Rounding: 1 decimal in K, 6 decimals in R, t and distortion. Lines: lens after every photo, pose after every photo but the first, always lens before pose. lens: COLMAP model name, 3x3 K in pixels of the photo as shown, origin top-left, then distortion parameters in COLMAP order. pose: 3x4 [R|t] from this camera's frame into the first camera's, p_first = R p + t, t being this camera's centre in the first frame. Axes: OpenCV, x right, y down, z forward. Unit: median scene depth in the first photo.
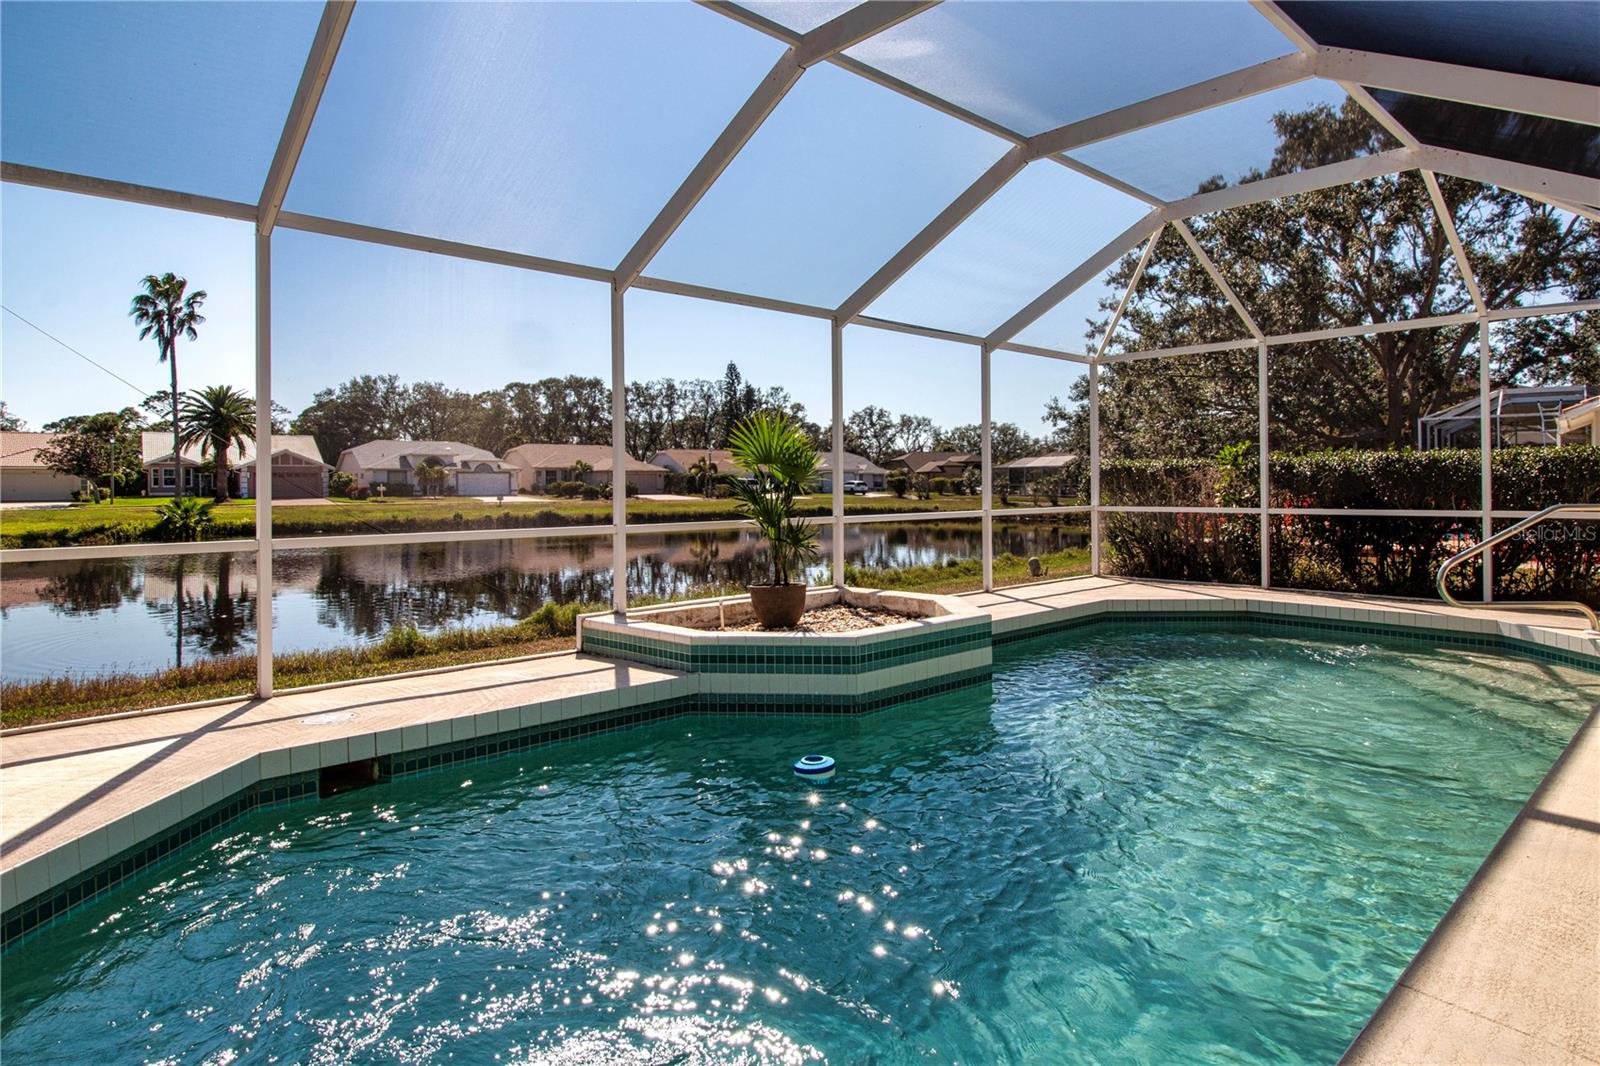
lens RADIAL K [[913.7, 0, 822.2], [0, 913.7, 467.3], [0, 0, 1]] dist [0.000935, -0.010584]
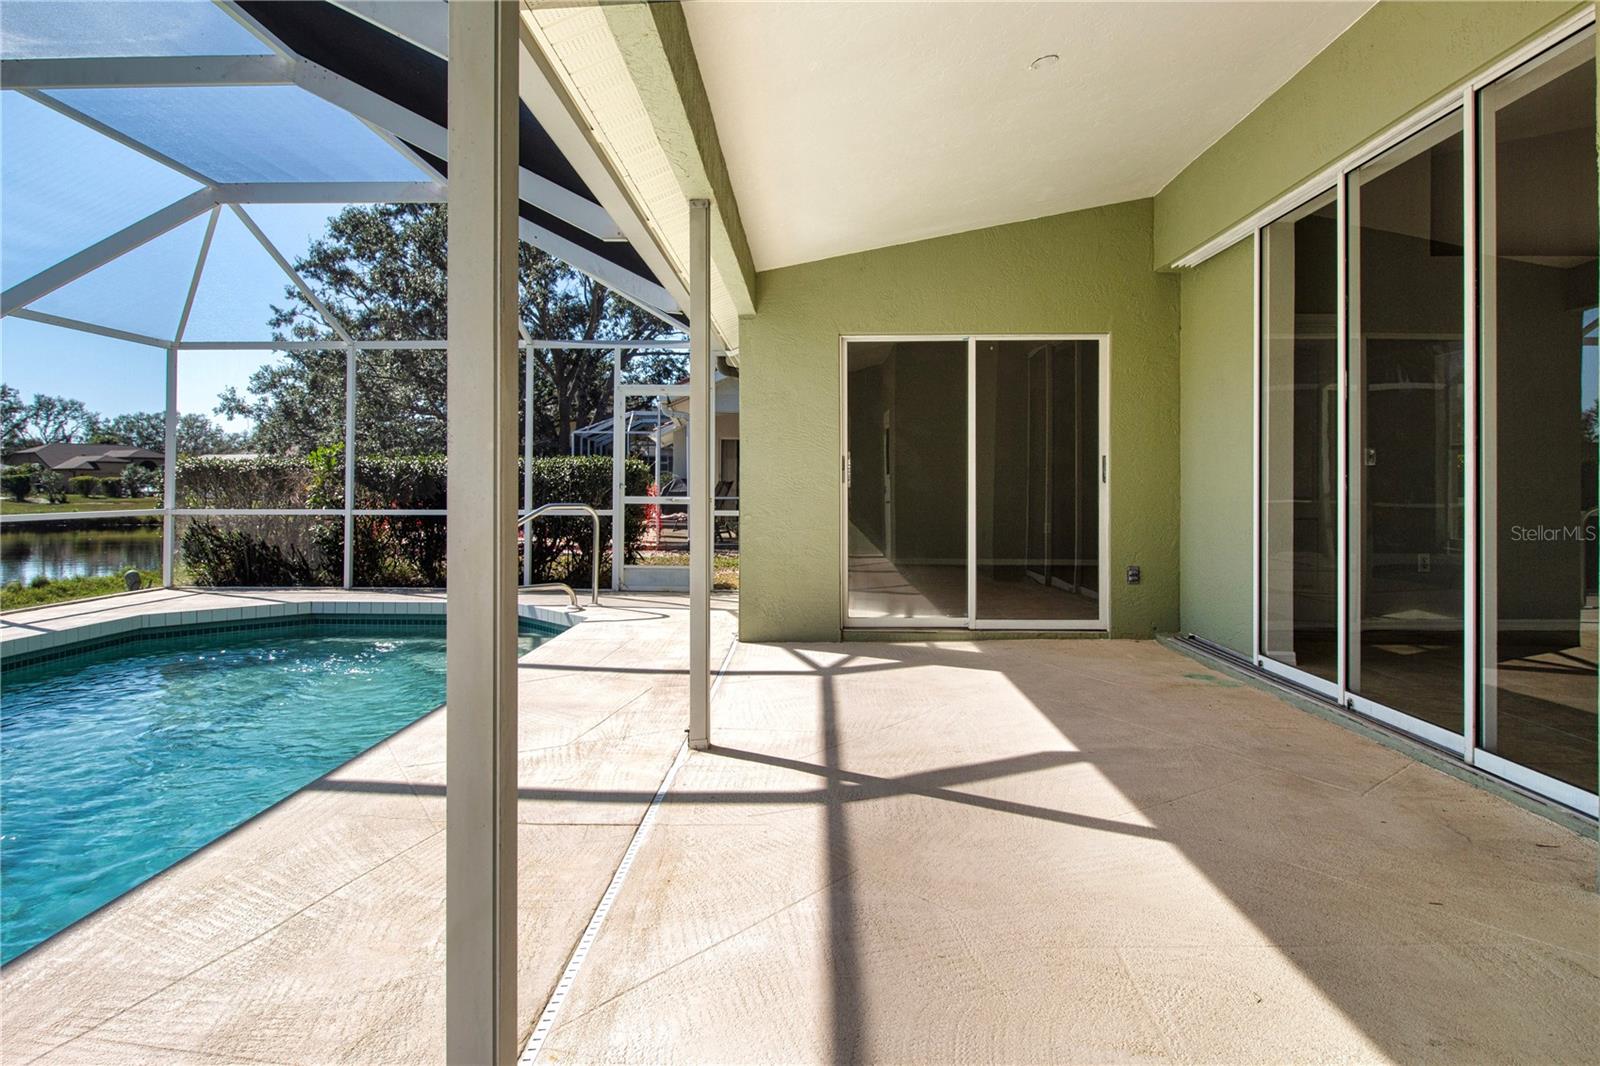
lens RADIAL K [[902.5, 0, 797.7], [0, 902.5, 468.1], [0, 0, 1]] dist [-0.000430, -0.013274]
pose [[0.707568, 0.021201, 0.706327, 0.016555], [-0.019786, 0.999752, -0.010187, -0.000099], [-0.706368, -0.006768, 0.707812, -0.007403]]
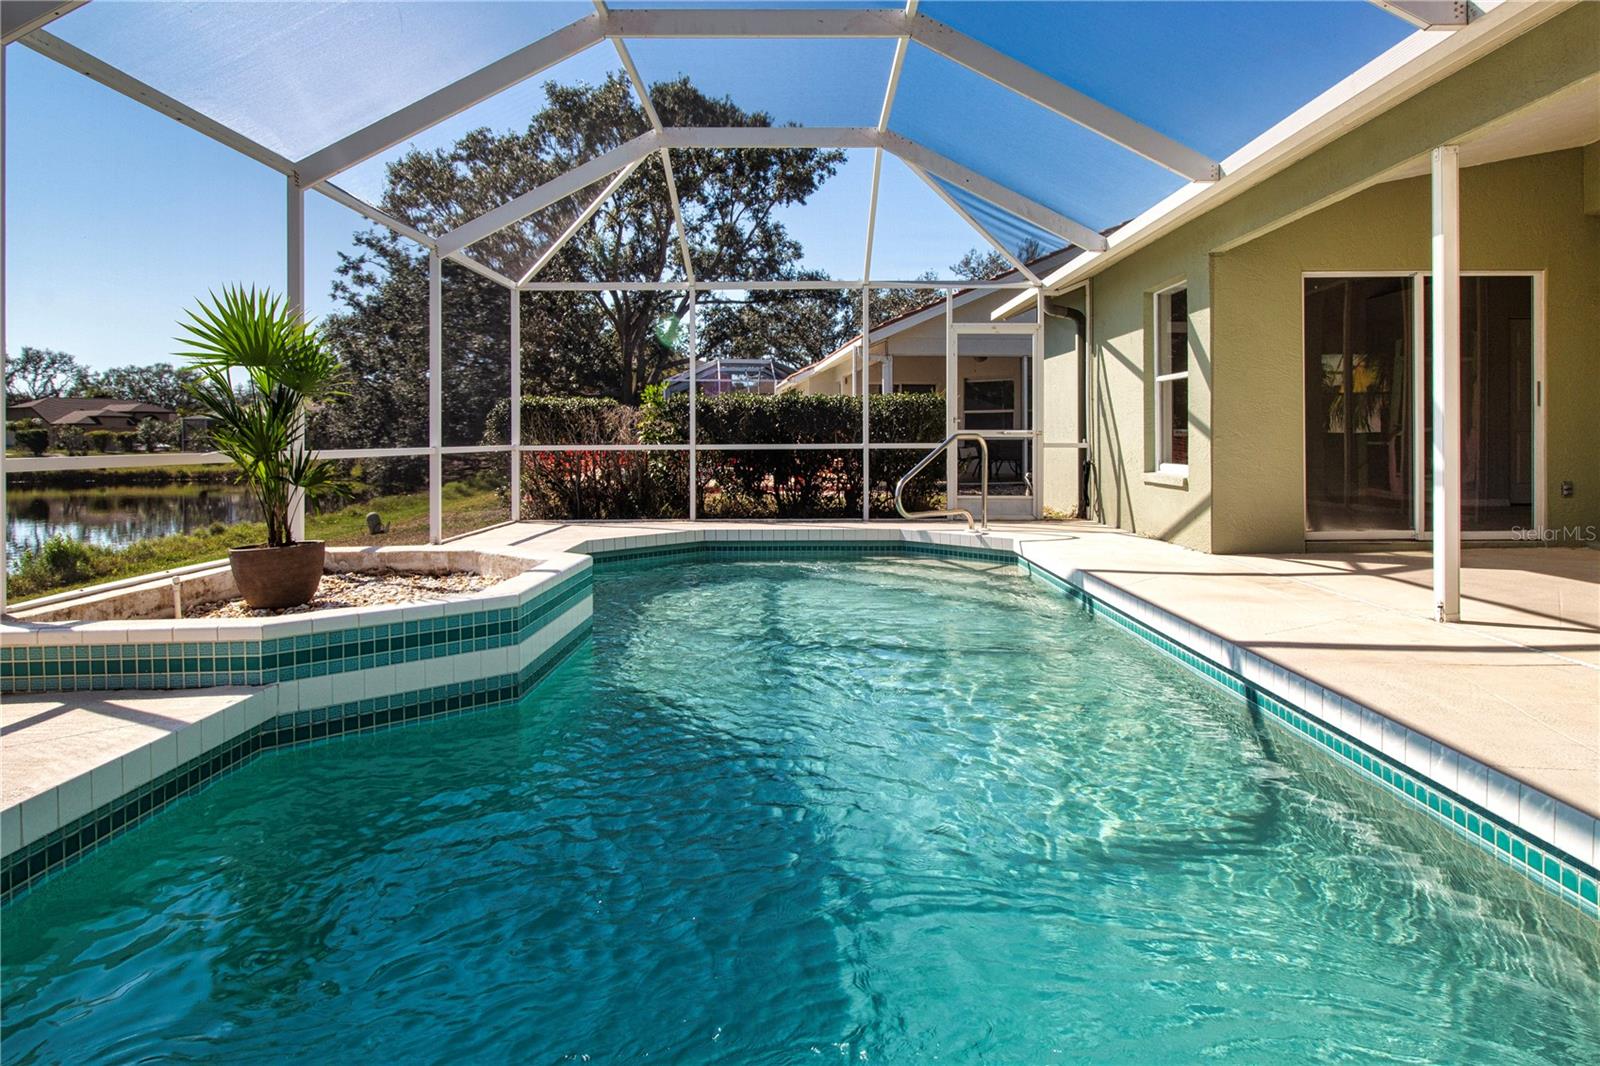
lens RADIAL K [[921.2, 0, 817.5], [0, 921.2, 430.6], [0, 0, 1]] dist [0.002101, -0.012204]
pose [[0.687752, 0.008803, 0.725892, -0.023814], [-0.013339, 0.999911, 0.000512, 0.003372], [-0.725823, -0.010035, 0.687808, 0.021432]]
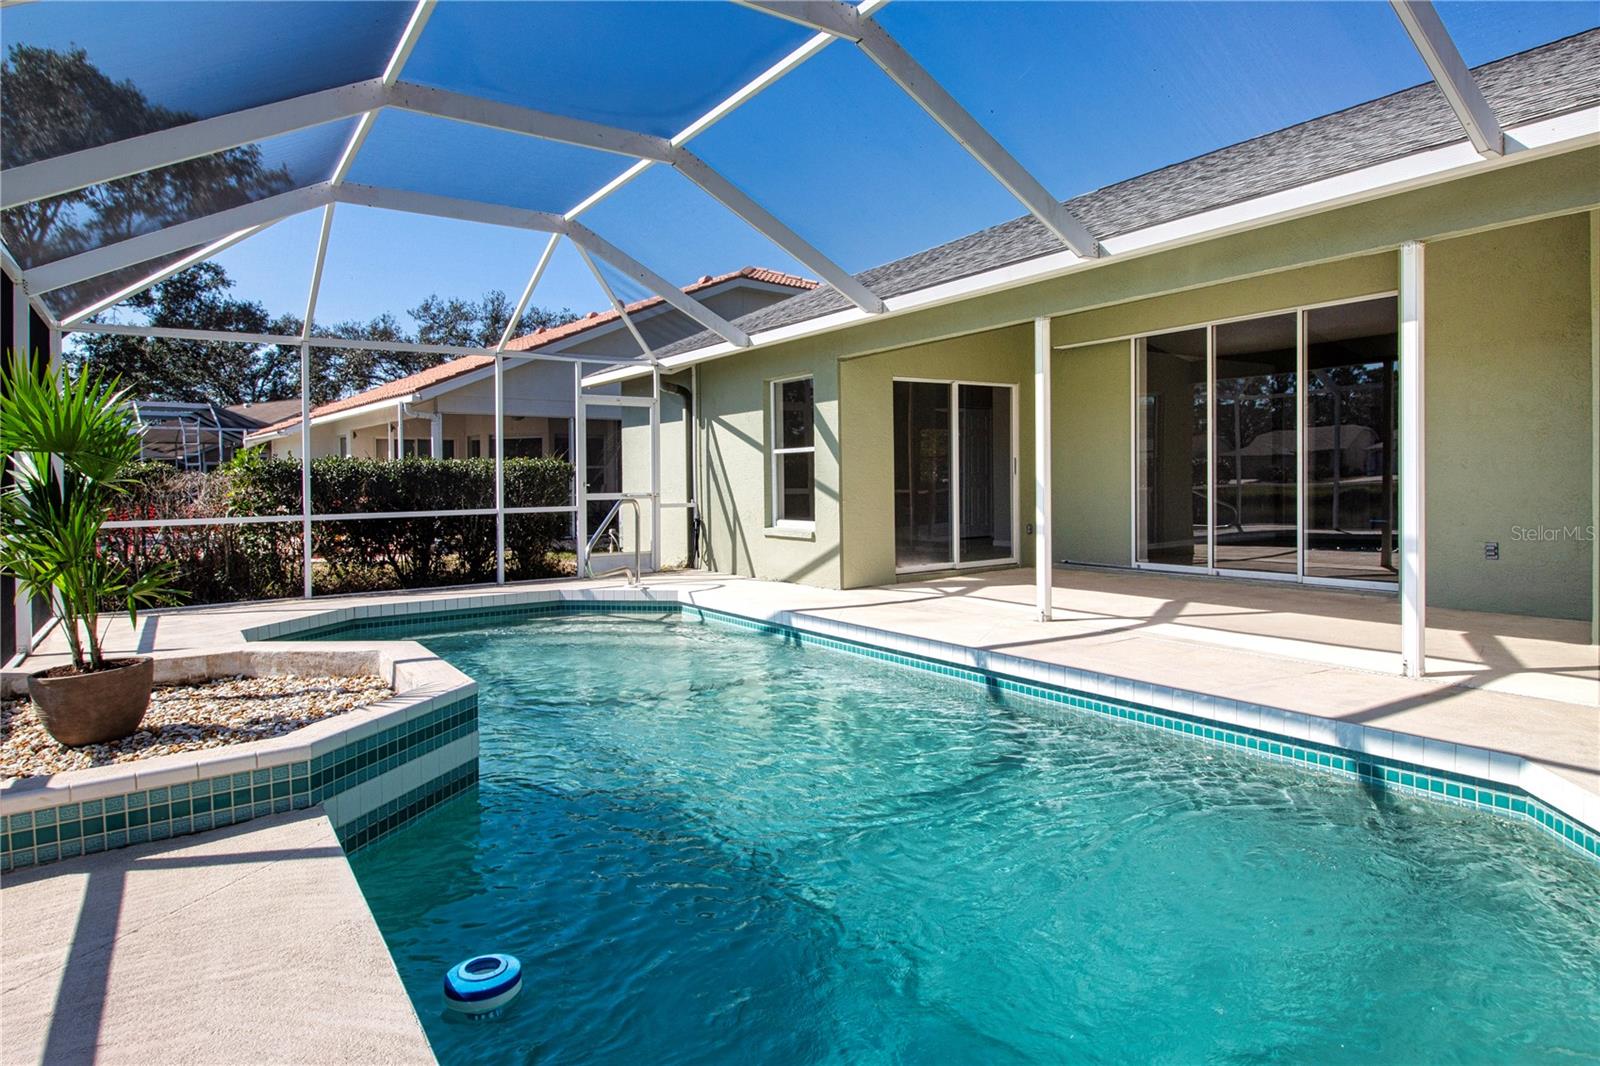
lens RADIAL K [[900.5, 0, 810.1], [0, 900.5, 477.0], [0, 0, 1]] dist [-0.002359, -0.002499]
pose [[0.160238, 0.005877, 0.987061, -0.046642], [-0.001918, 0.999982, -0.005642, 0.001163], [-0.987077, -0.000989, 0.160246, 0.041733]]
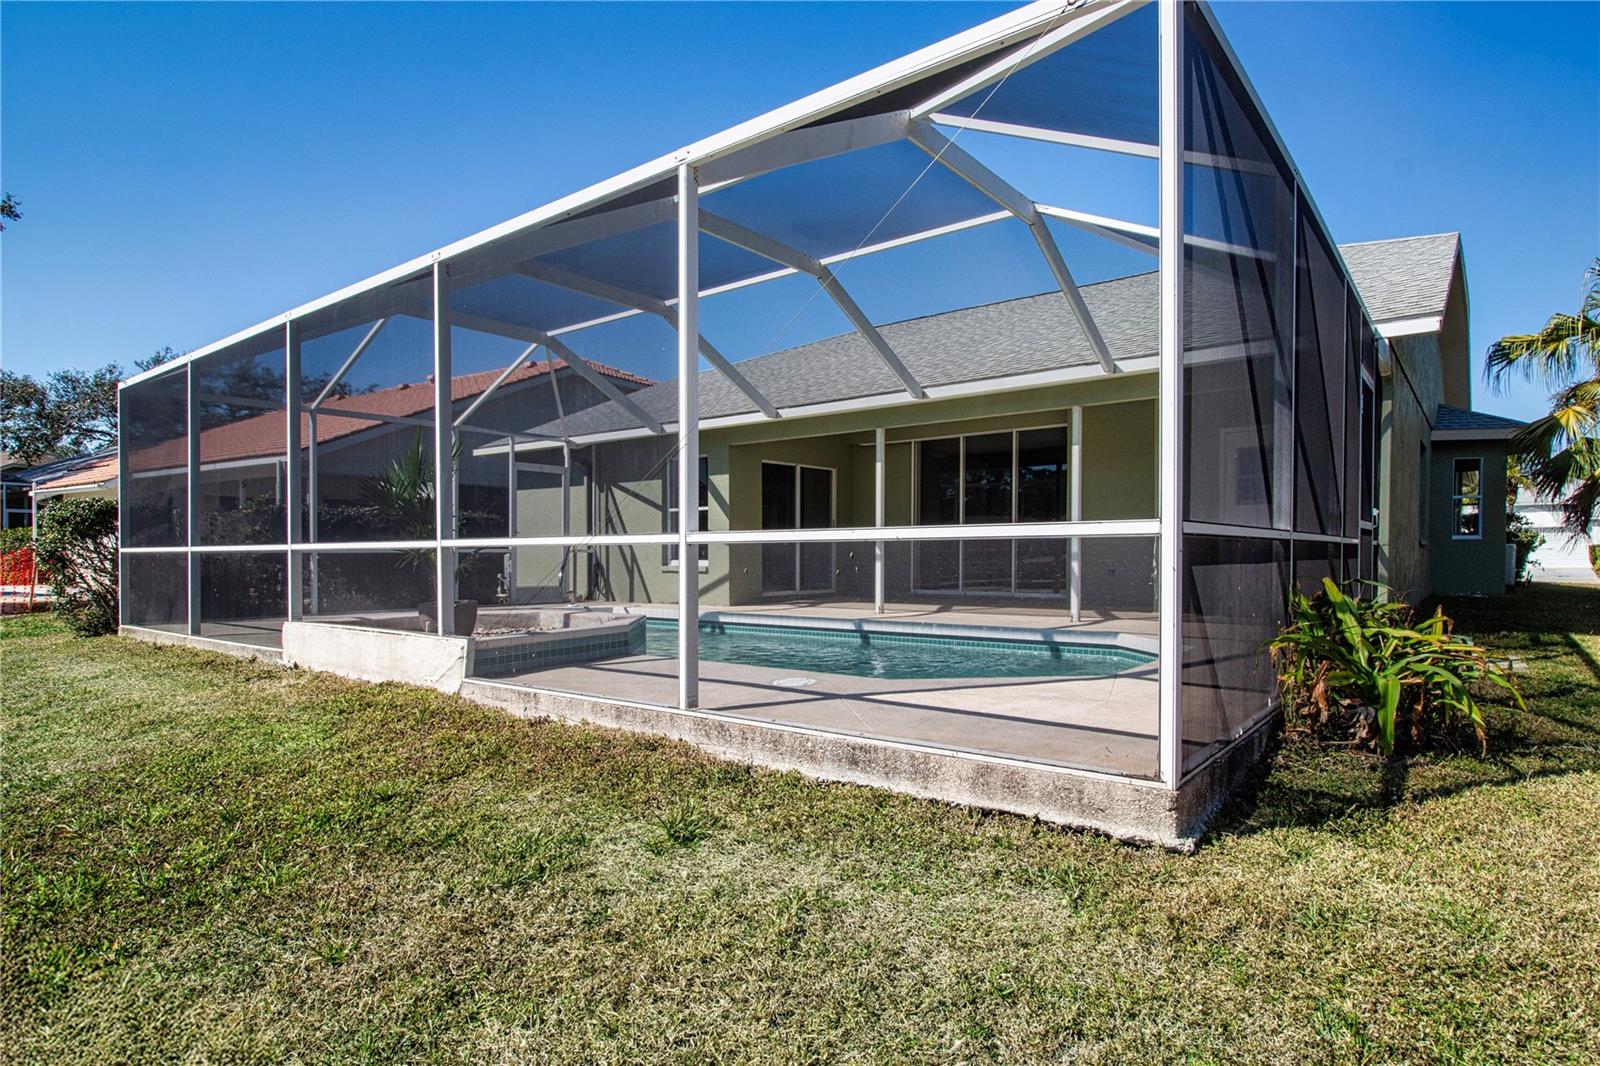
lens RADIAL K [[873.8, 0, 807.0], [0, 873.8, 564.5], [0, 0, 1]] dist [0.000506, 0.000044]
pose [[-0.129025, -0.002879, 0.991637, -0.095939], [-0.015308, 0.999882, 0.000911, 0.007141], [-0.991523, -0.015062, -0.129054, 0.063794]]
